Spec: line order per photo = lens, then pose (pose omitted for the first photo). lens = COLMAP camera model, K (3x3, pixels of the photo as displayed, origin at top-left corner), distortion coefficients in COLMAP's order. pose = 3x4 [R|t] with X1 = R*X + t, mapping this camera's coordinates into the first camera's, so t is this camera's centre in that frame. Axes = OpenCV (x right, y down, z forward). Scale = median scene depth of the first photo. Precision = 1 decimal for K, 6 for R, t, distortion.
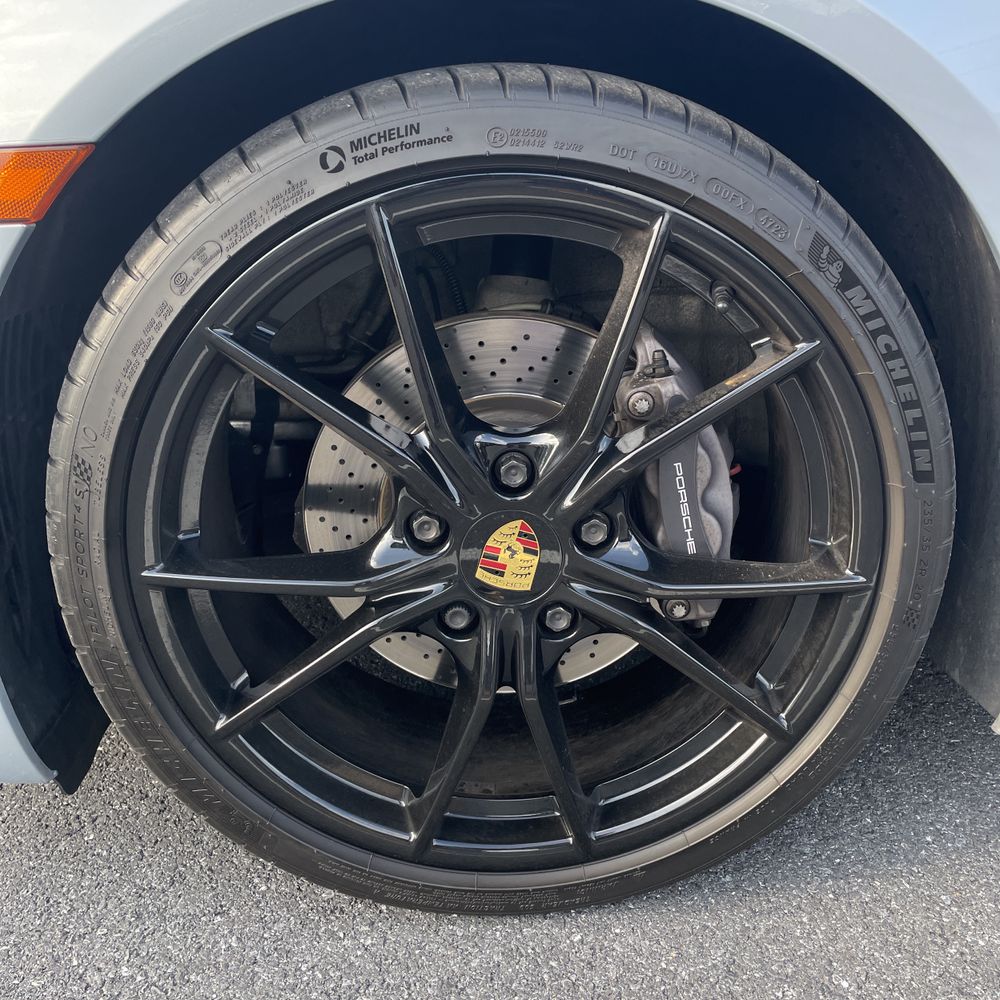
lens RADIAL K [[1019.7, 0, 501.0], [0, 1019.7, 491.7], [0, 0, 1]] dist [0.019045, 0.000000]
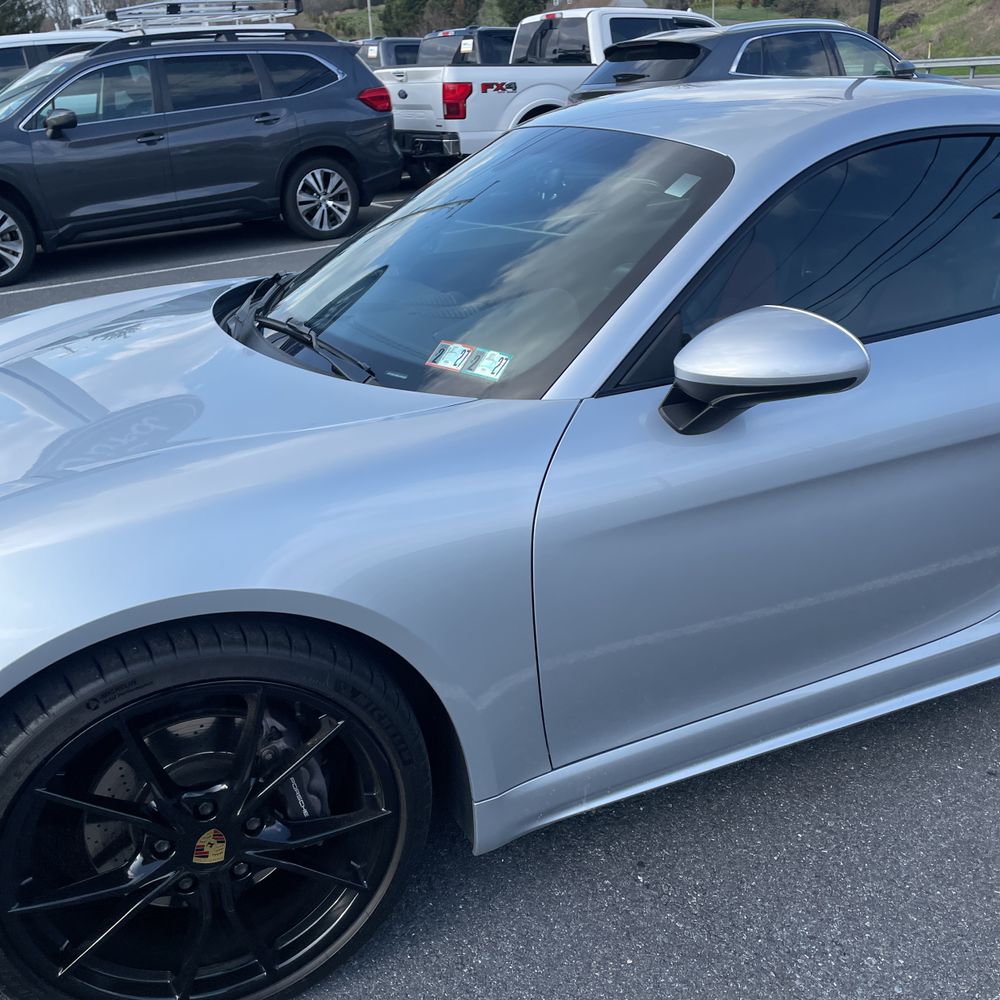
lens RADIAL K [[1019.7, 0, 519.0], [0, 1019.7, 502.5], [0, 0, 1]] dist [0.019045, 0.000000]
pose [[0.937017, -0.145146, 0.317698, 0.034288], [0.135891, 0.989398, 0.051231, -0.586399], [-0.321766, -0.004832, 0.946807, -0.993543]]
